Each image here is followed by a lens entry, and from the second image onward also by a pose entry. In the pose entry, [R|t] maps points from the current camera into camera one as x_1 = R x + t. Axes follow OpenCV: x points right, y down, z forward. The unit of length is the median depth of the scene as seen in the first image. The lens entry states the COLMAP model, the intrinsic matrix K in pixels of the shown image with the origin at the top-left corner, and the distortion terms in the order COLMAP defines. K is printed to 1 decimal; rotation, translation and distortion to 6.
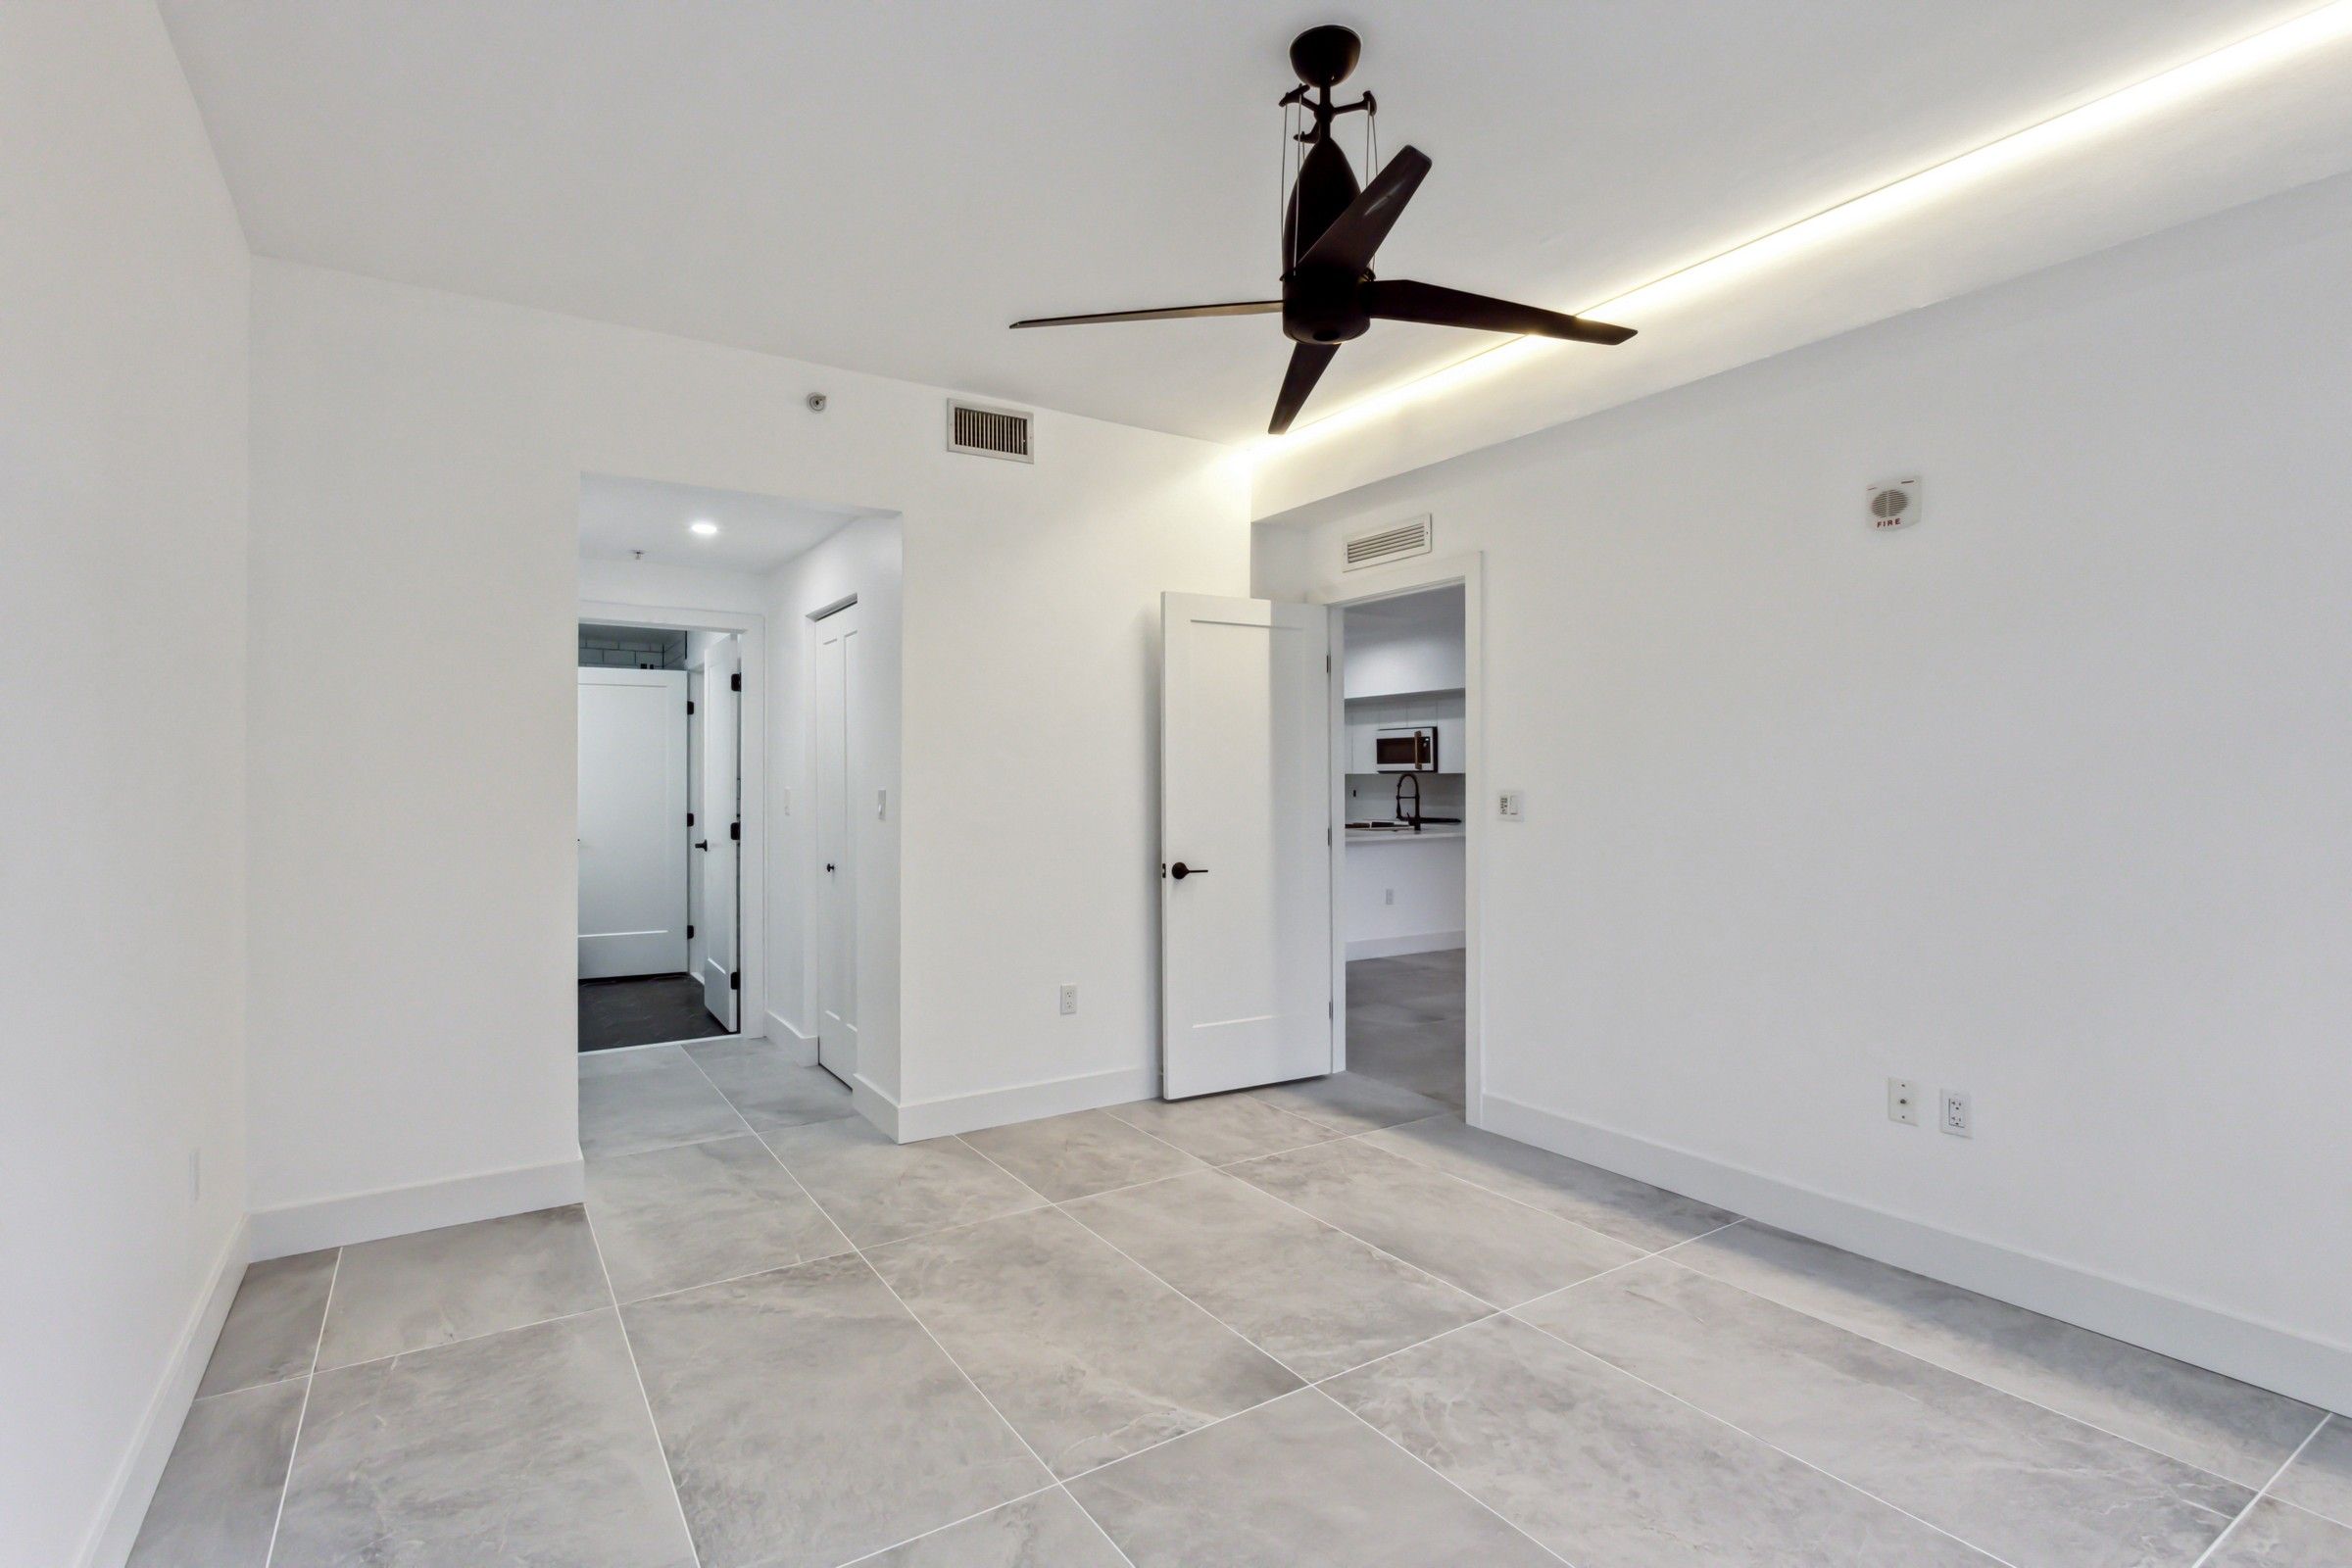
lens RADIAL K [[1123.2, 0, 1172.3], [0, 1123.2, 785.7], [0, 0, 1]] dist [-0.001680, -0.000289]
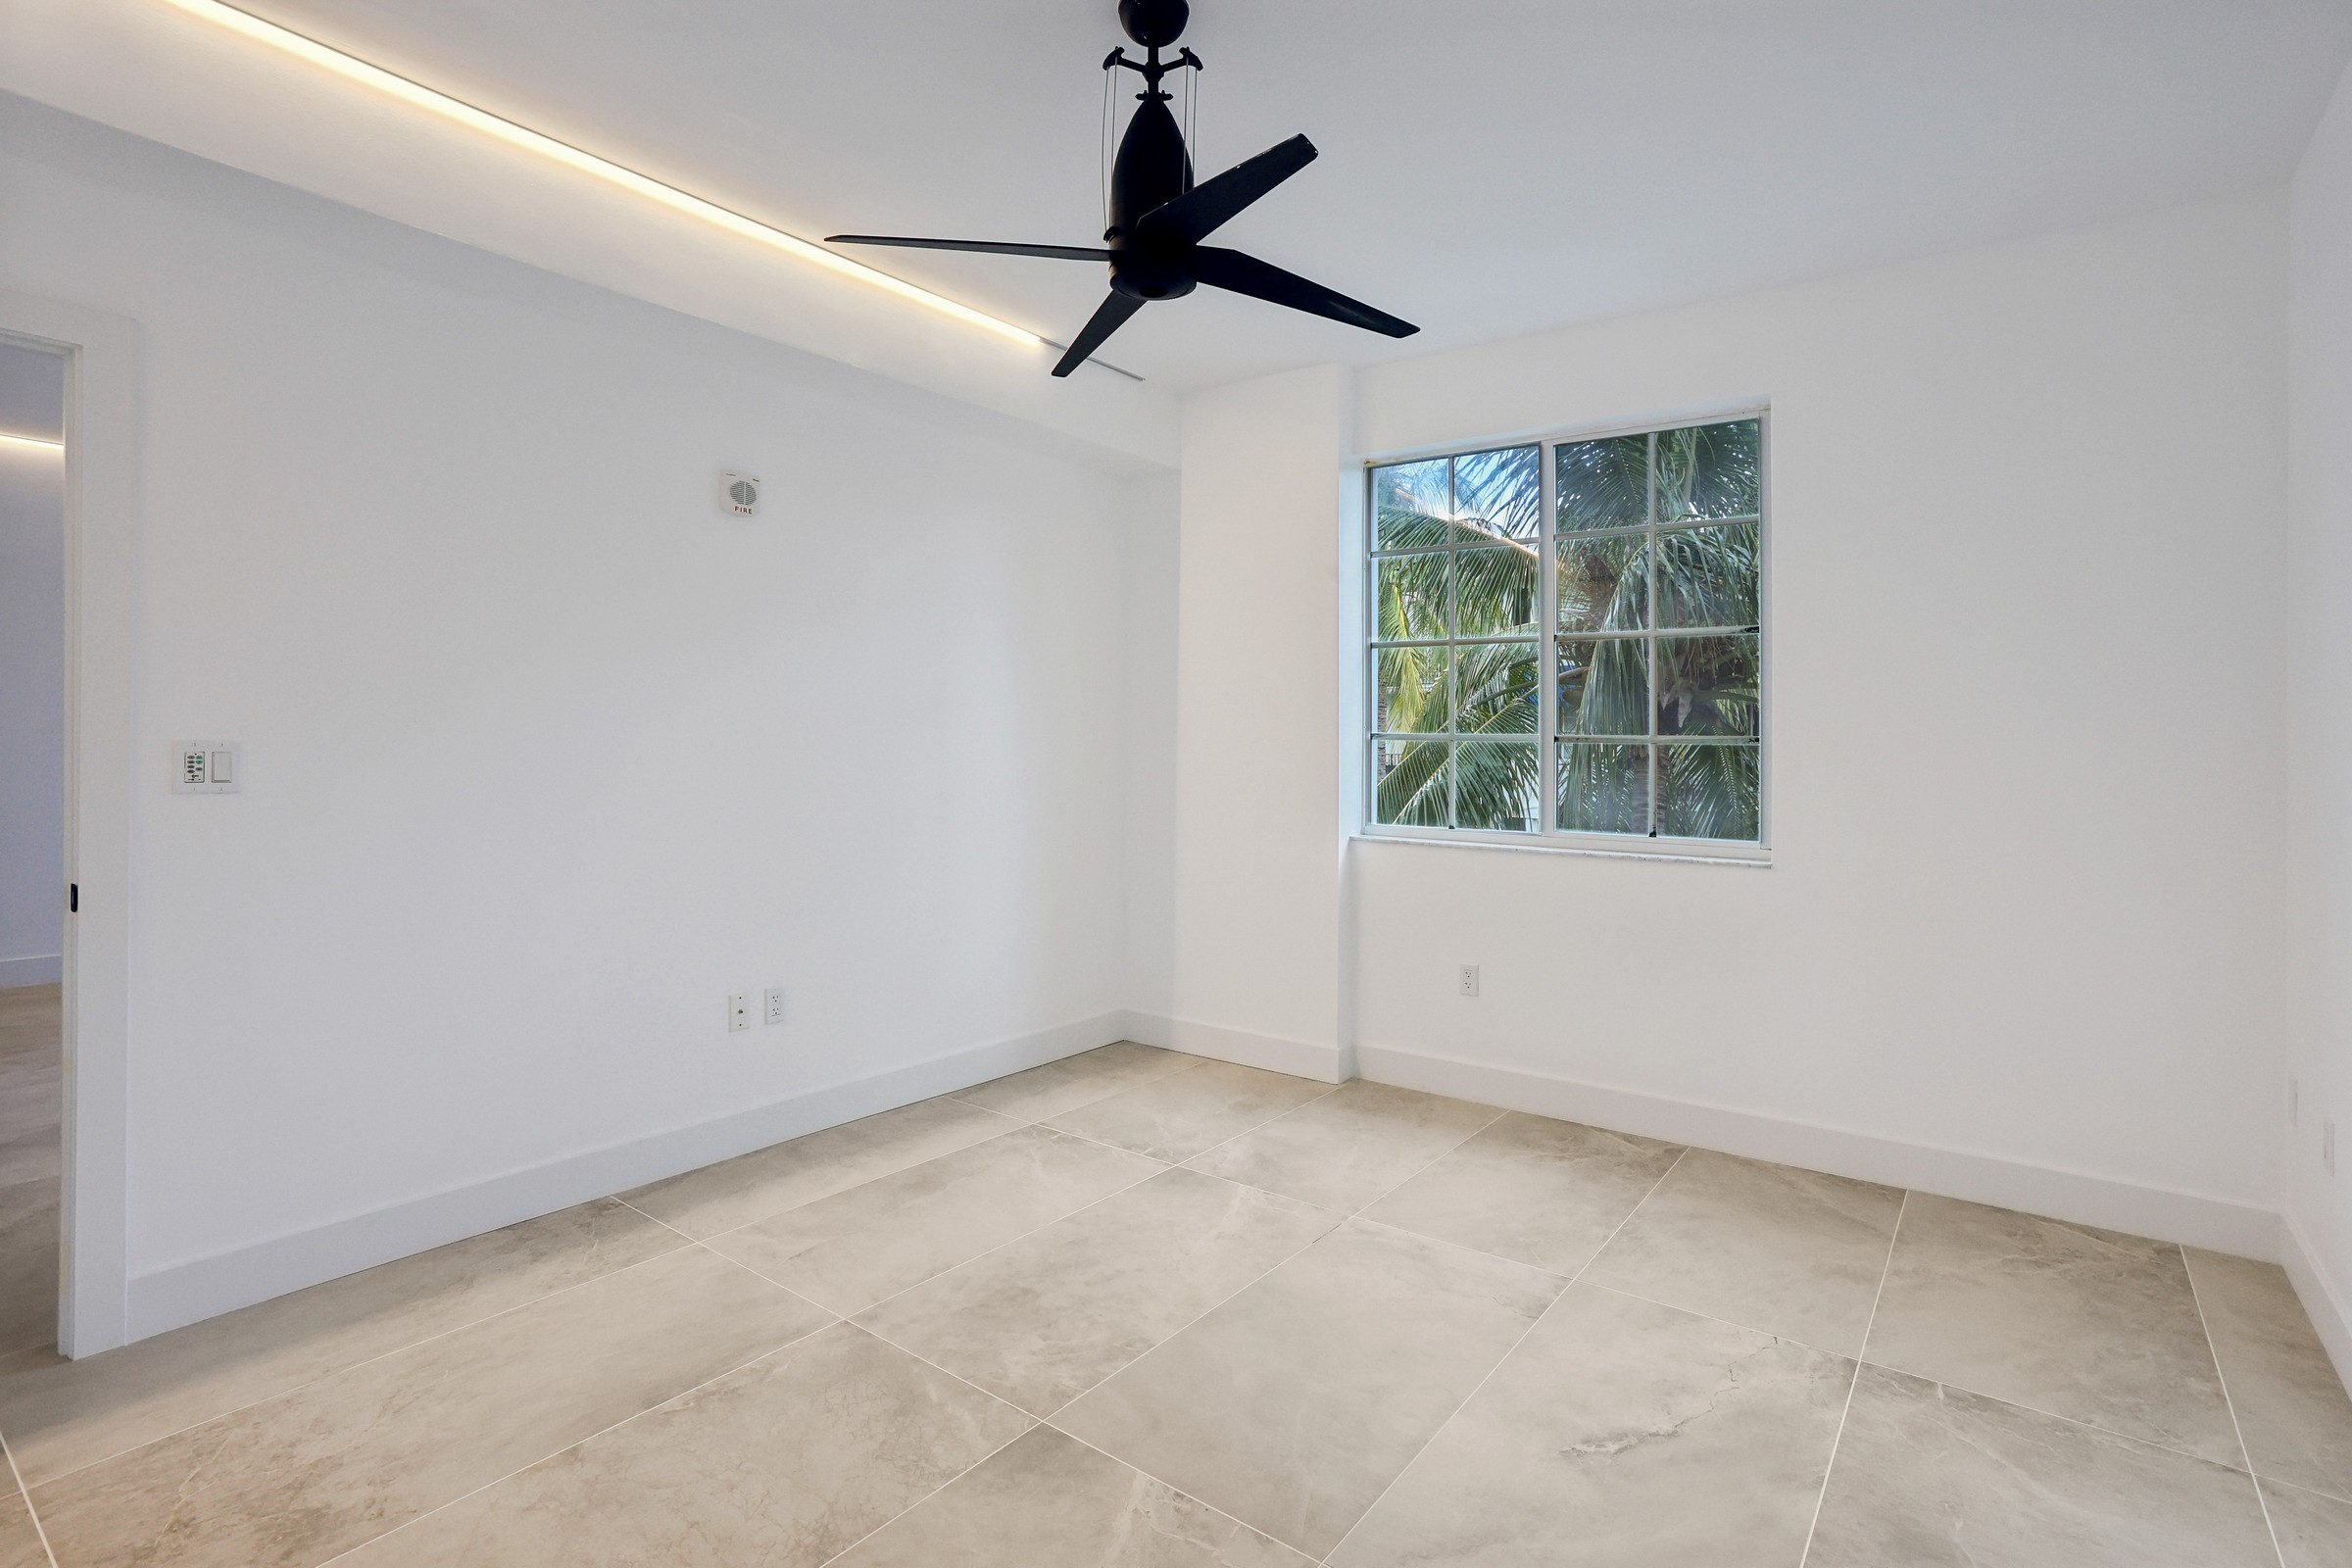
lens RADIAL K [[1136.7, 0, 1176.0], [0, 1136.7, 759.6], [0, 0, 1]] dist [-0.000094, 0.000310]
pose [[-0.330945, -0.019933, 0.943439, -0.657119], [-0.012559, 0.999781, 0.016717, -0.005540], [-0.943566, -0.006316, -0.331123, 1.052606]]
